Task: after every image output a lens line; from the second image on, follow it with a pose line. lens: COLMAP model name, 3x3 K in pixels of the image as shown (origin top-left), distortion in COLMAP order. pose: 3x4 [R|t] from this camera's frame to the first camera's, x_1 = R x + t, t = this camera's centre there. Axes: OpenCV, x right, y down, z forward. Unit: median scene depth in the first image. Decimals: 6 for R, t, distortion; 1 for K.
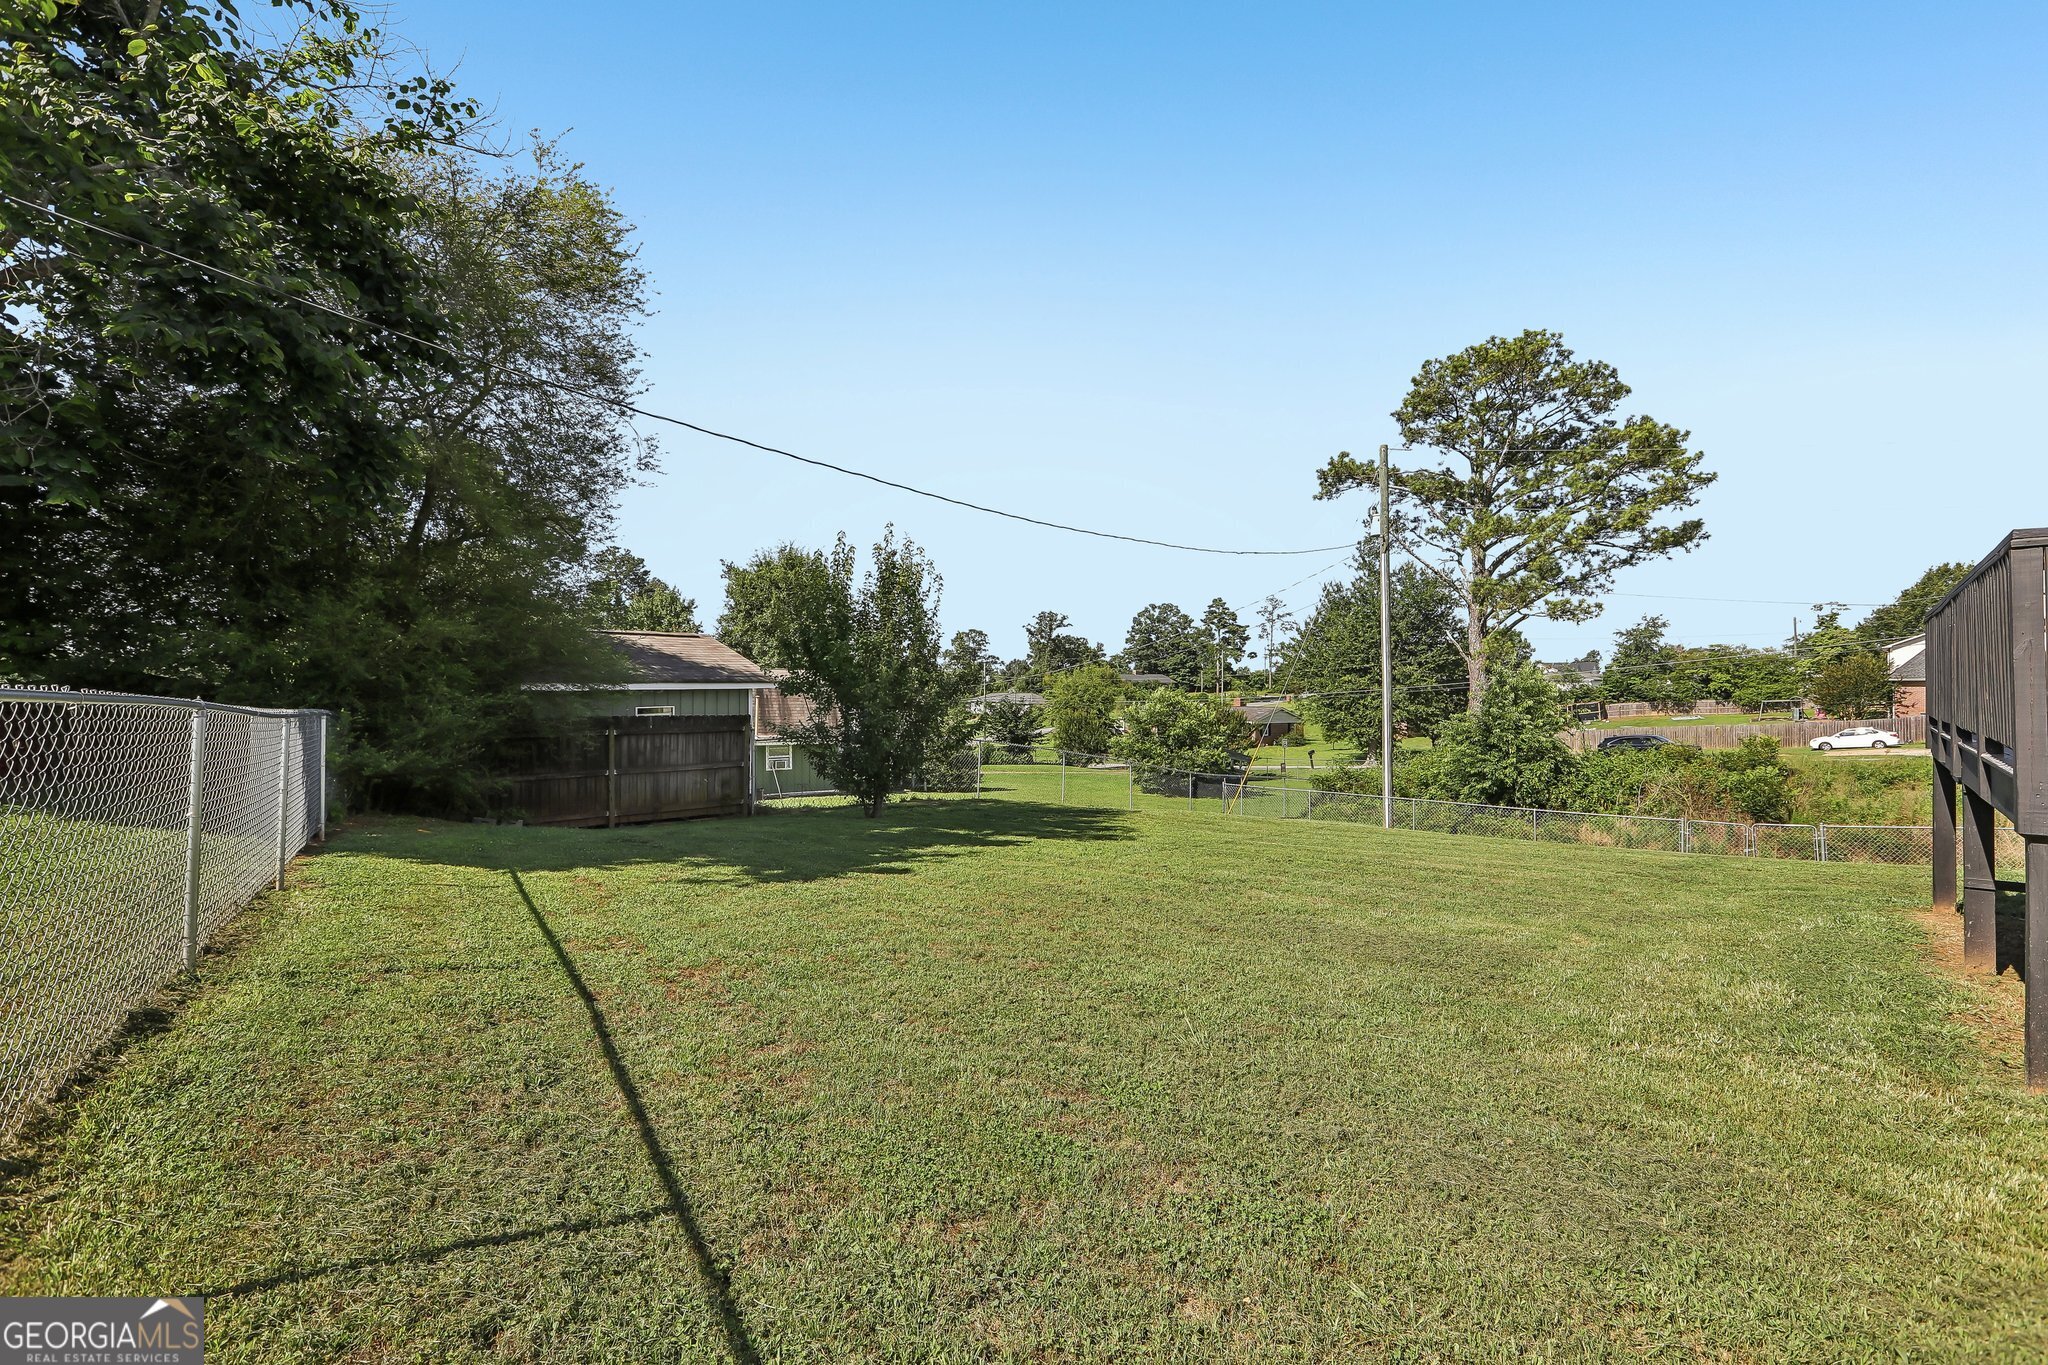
lens RADIAL K [[933.3, 0, 1024.0], [0, 933.3, 682.5], [0, 0, 1]] dist [0.002667, 0.000236]
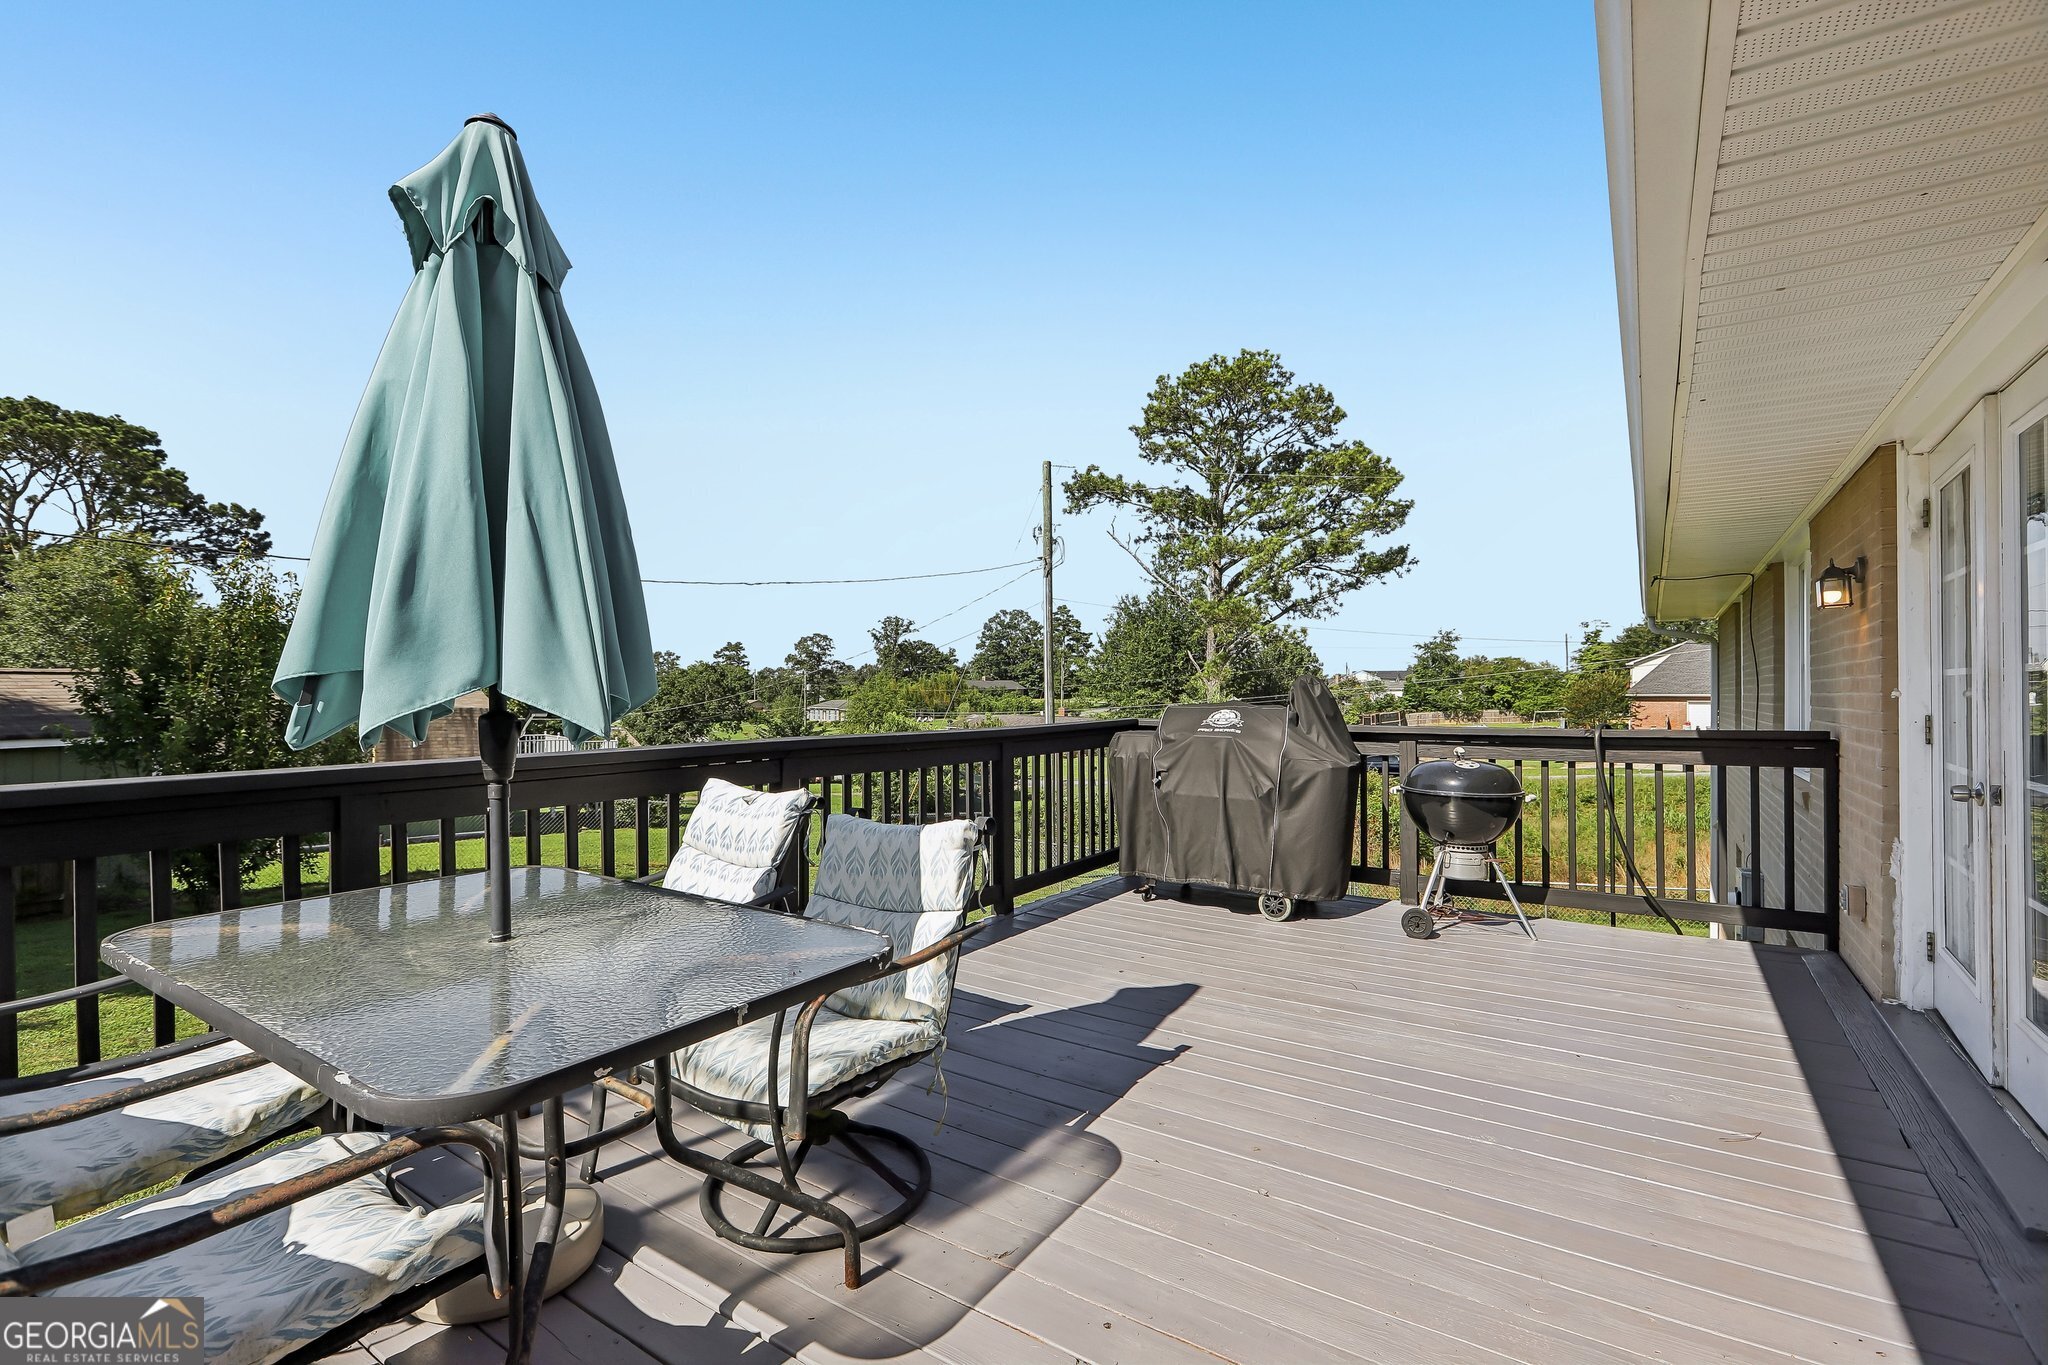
lens RADIAL K [[933.3, 0, 1024.0], [0, 933.3, 682.5], [0, 0, 1]] dist [0.002667, 0.000236]
pose [[0.990121, 0.003509, 0.140175, 0.136625], [-0.002976, 0.999988, -0.004010, -0.017266], [-0.140187, 0.003553, 0.990119, 0.048829]]
